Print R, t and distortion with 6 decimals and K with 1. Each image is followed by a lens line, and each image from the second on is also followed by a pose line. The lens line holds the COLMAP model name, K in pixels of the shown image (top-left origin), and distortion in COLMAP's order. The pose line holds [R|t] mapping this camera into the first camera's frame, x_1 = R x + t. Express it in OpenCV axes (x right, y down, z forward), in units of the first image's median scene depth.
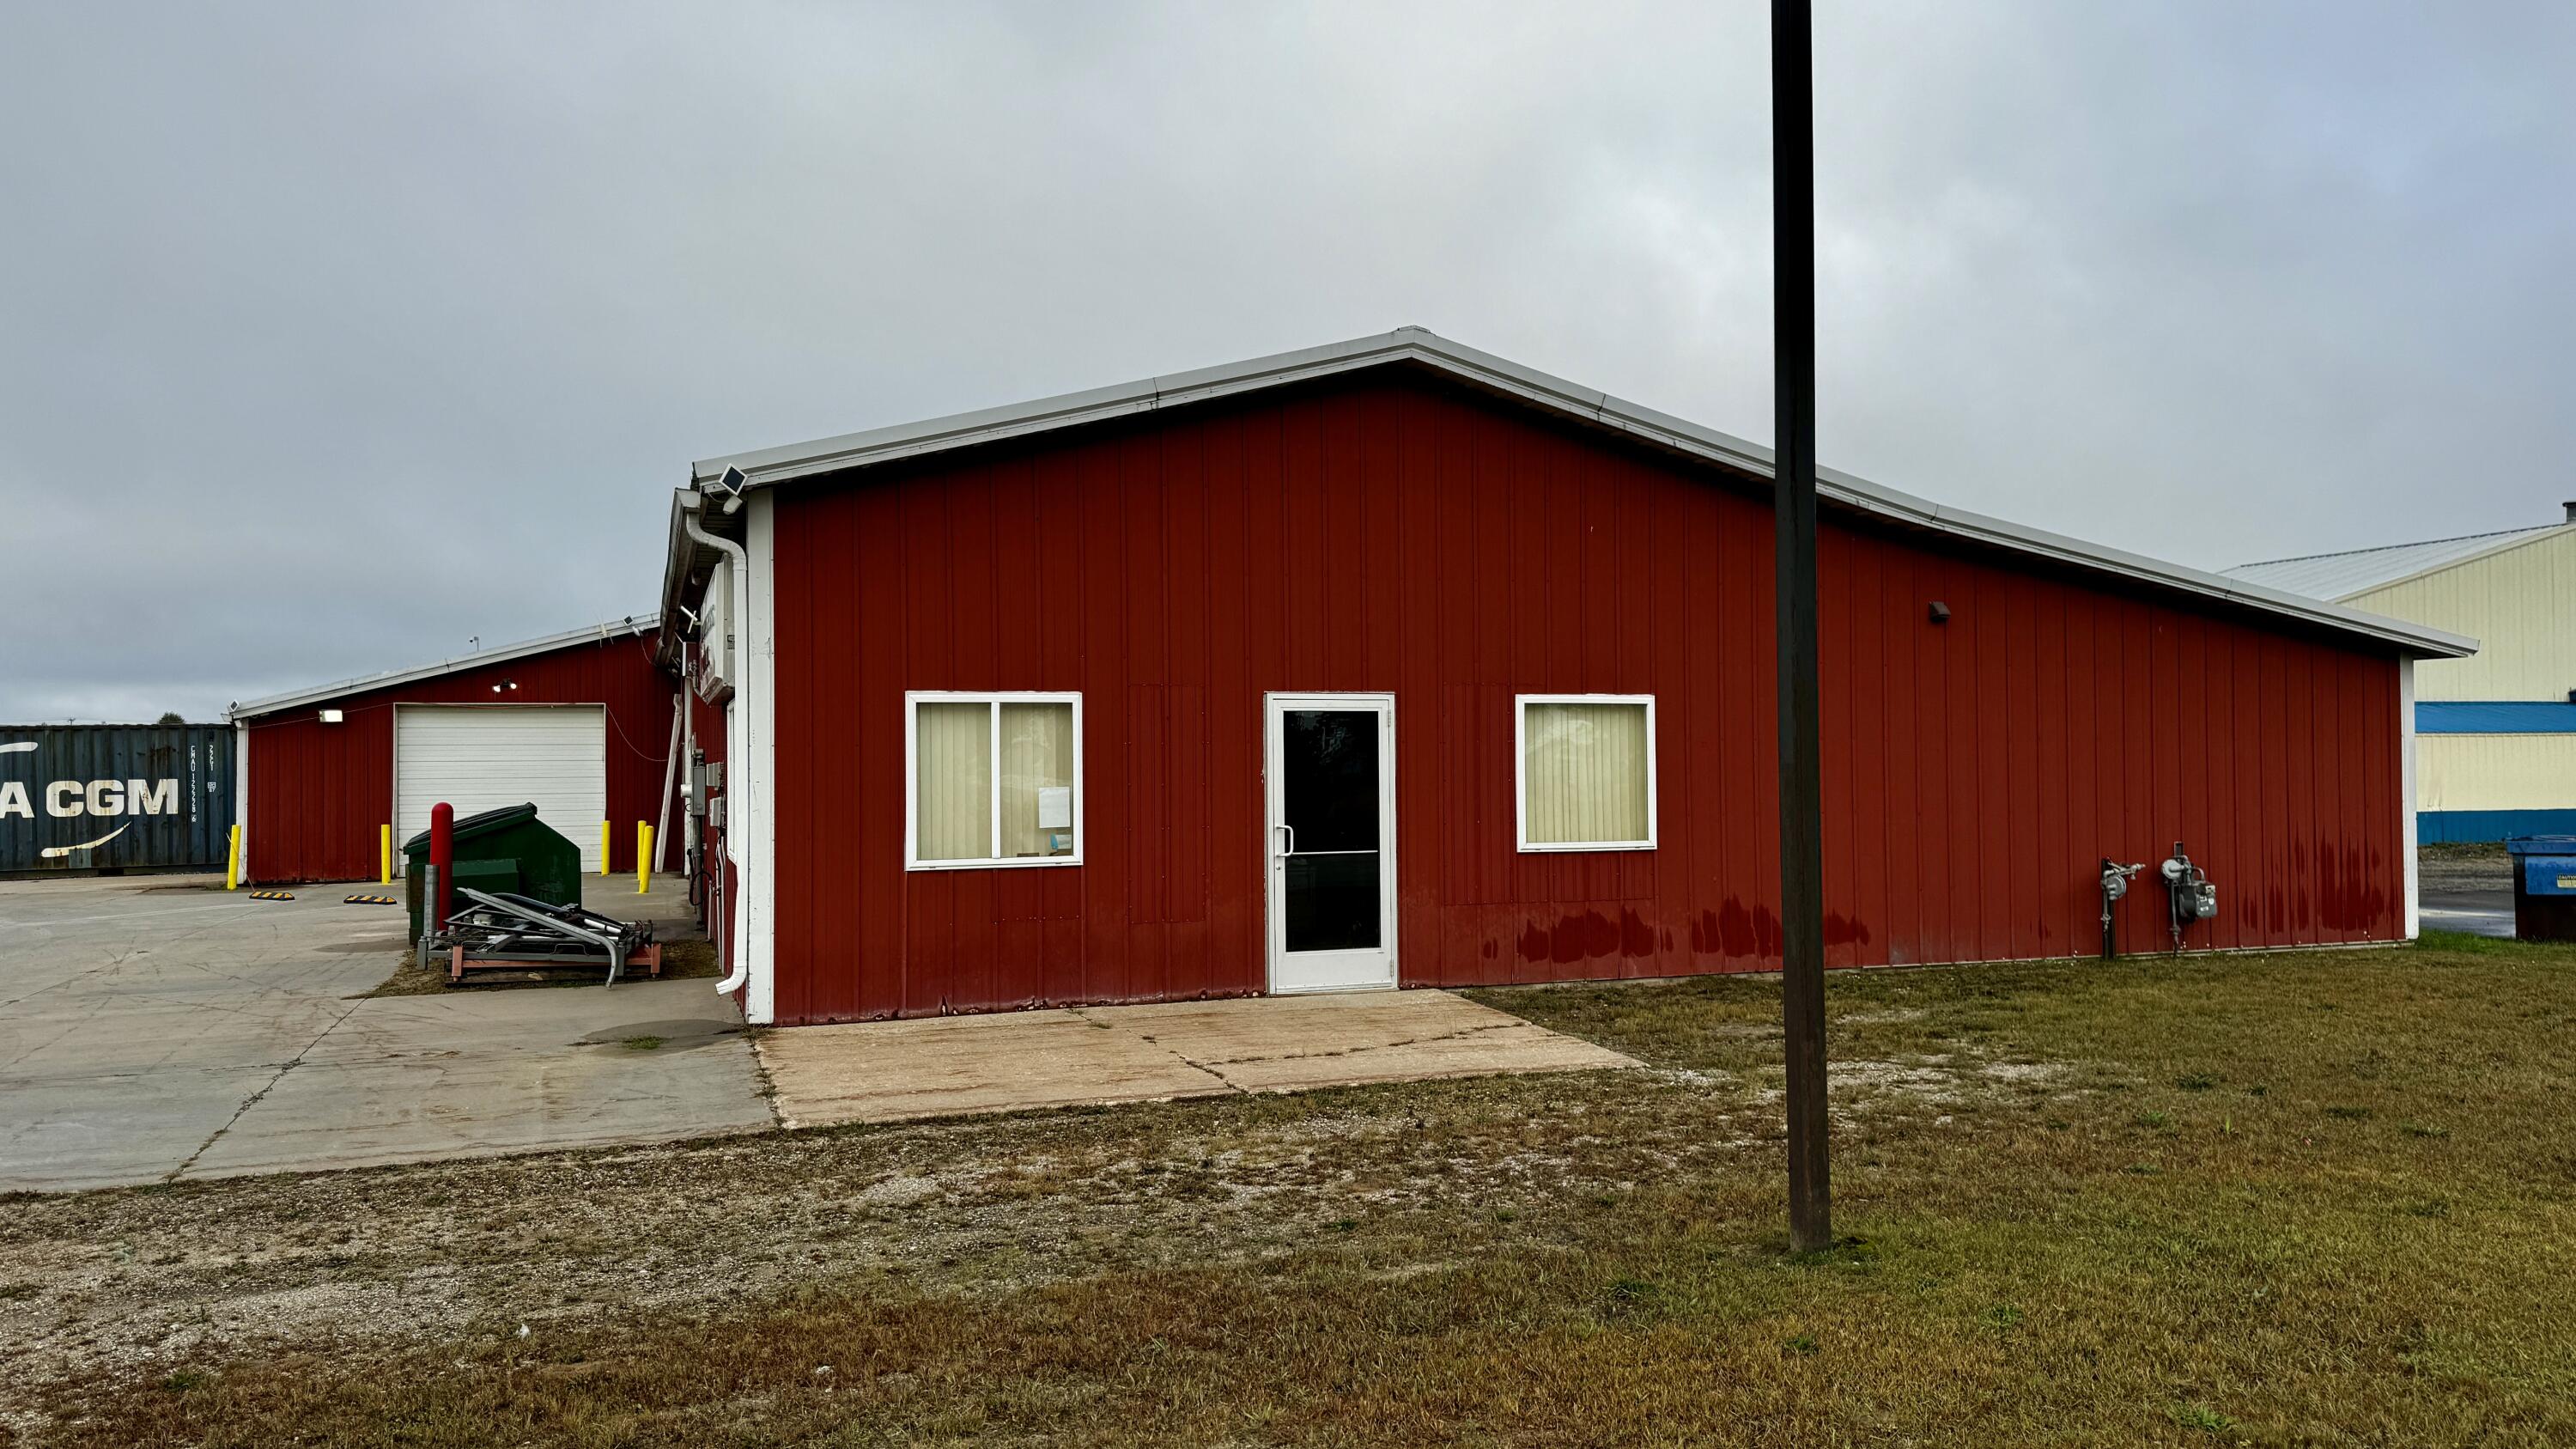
lens RADIAL K [[1801.1, 0, 1356.1], [0, 1801.1, 732.8], [0, 0, 1]] dist [0.002803, -0.012290]
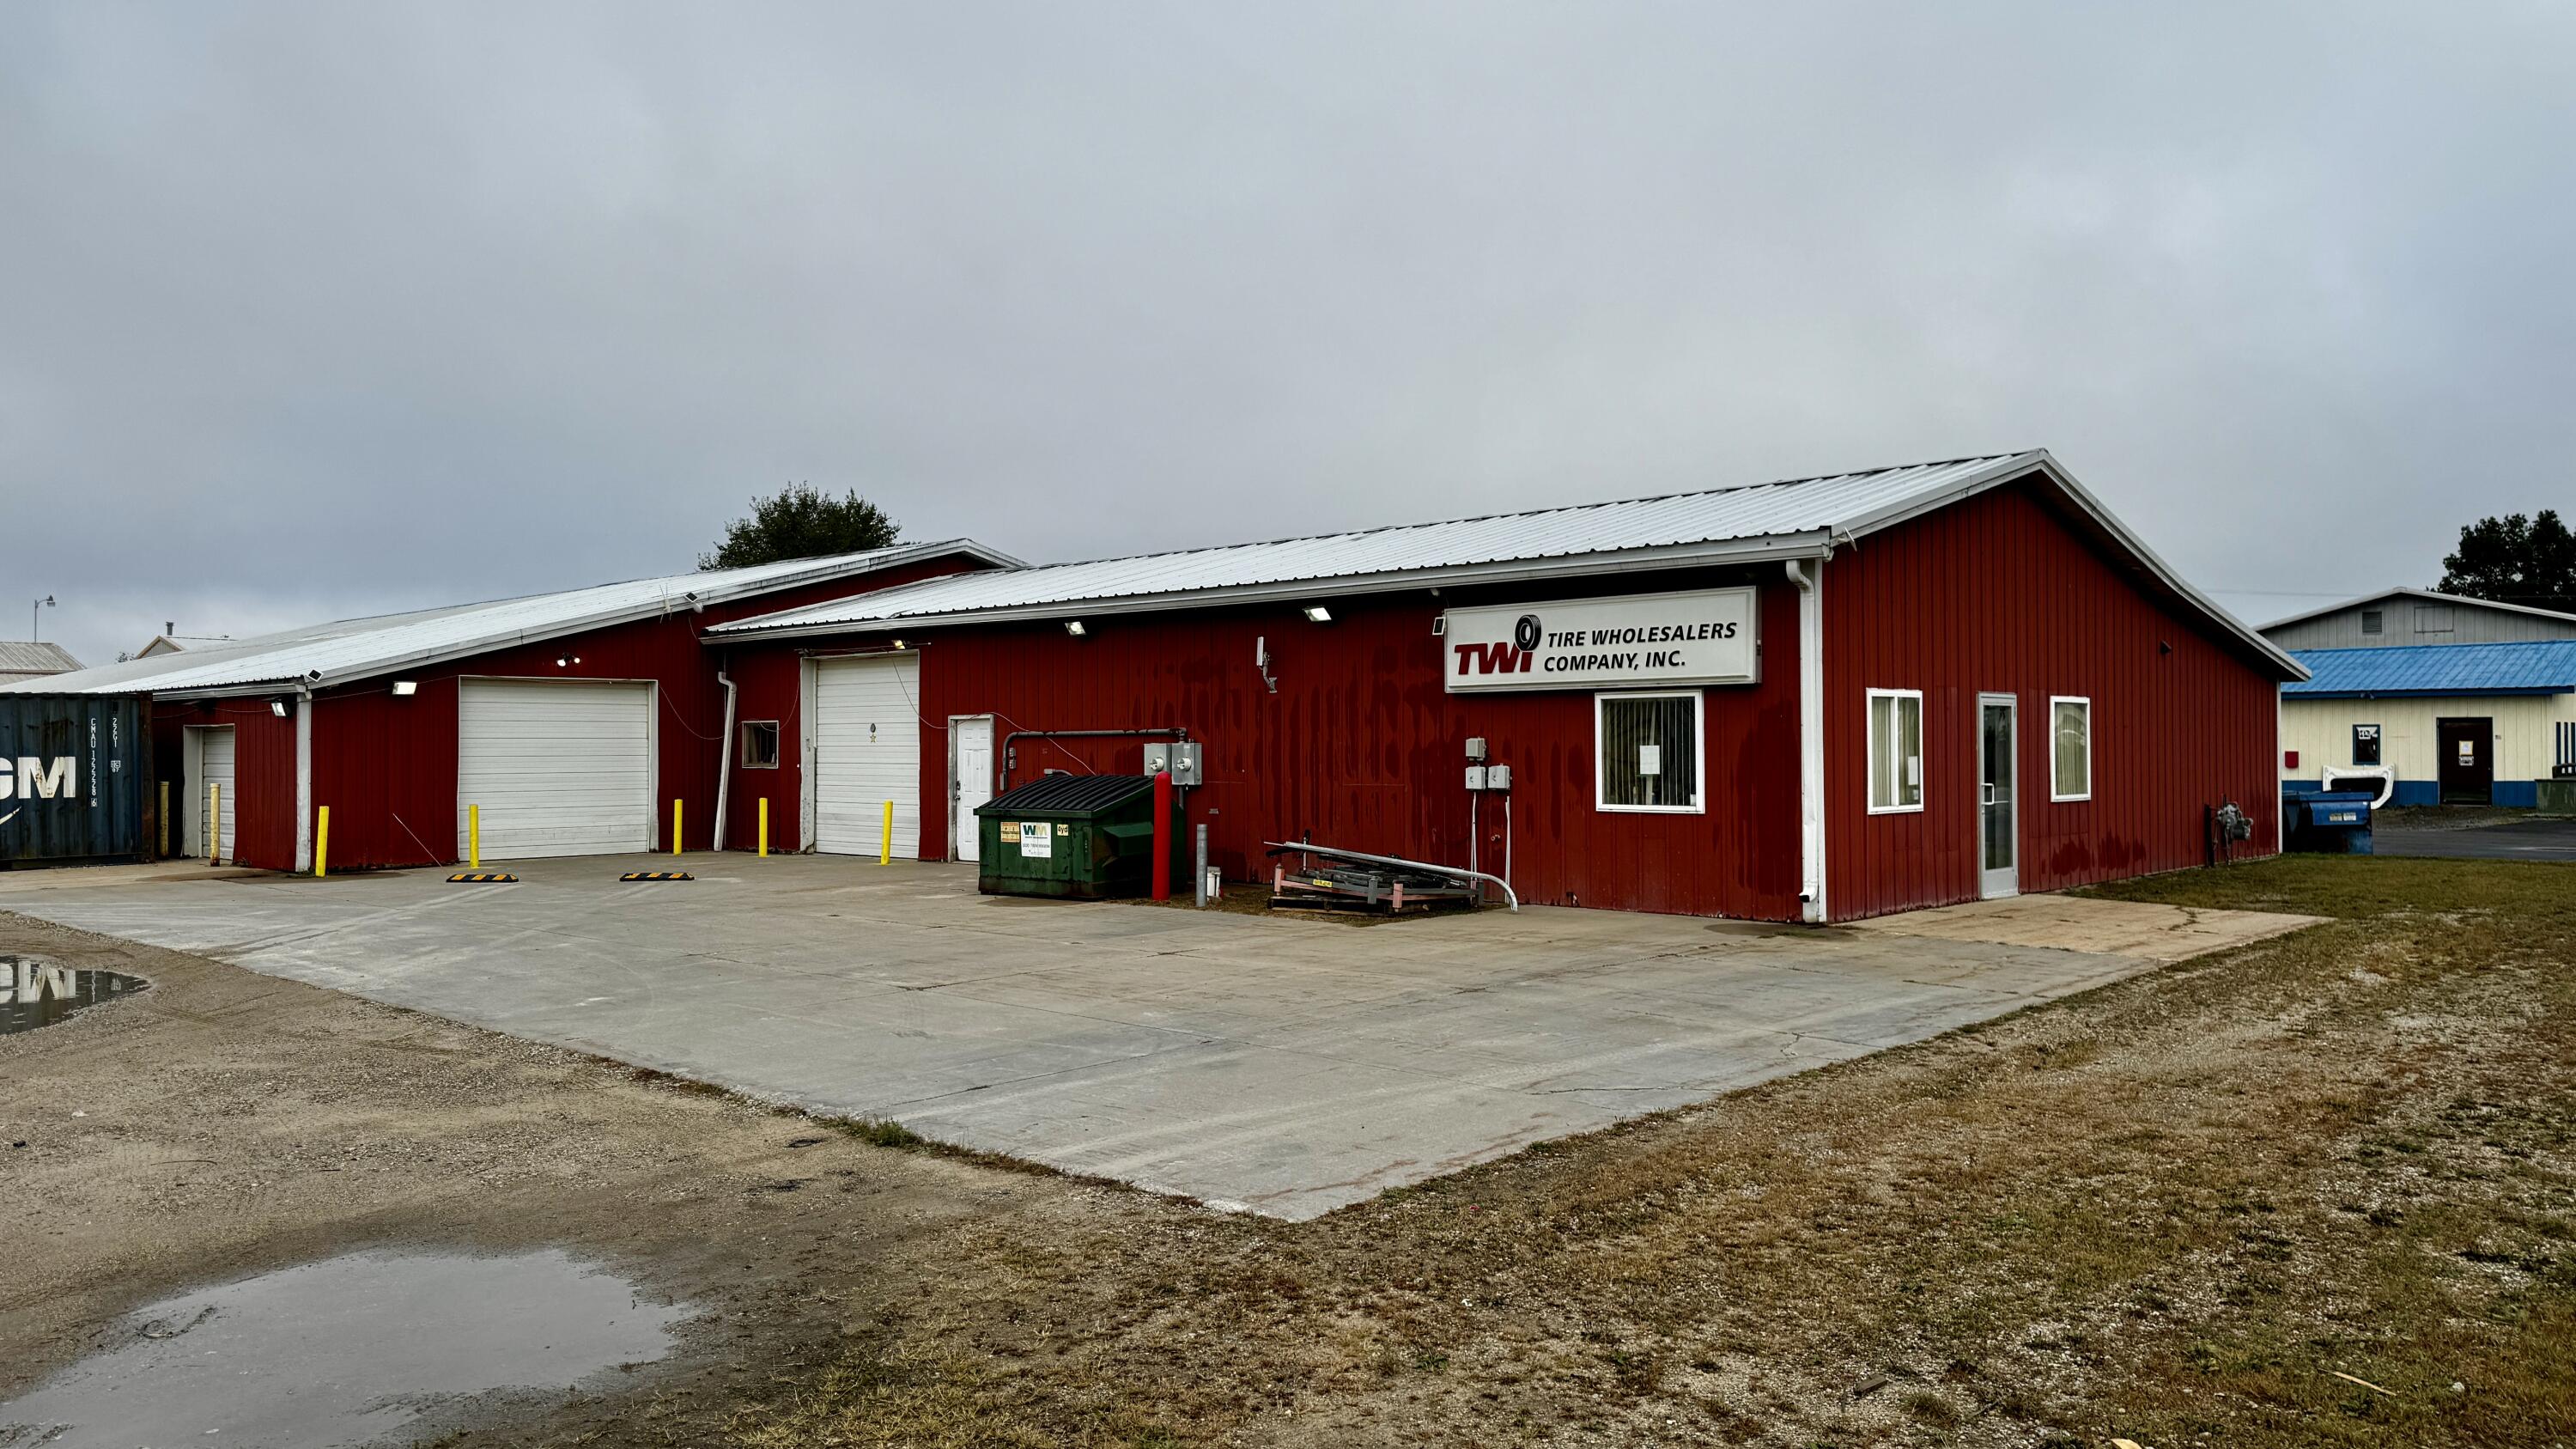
lens RADIAL K [[1801.1, 0, 1298.4], [0, 1801.1, 724.0], [0, 0, 1]] dist [0.002803, -0.012290]
pose [[0.903030, 0.009725, 0.429467, -1.072978], [-0.010639, 0.999943, -0.000273, 0.008436], [-0.429445, -0.004322, 0.903083, -0.071914]]
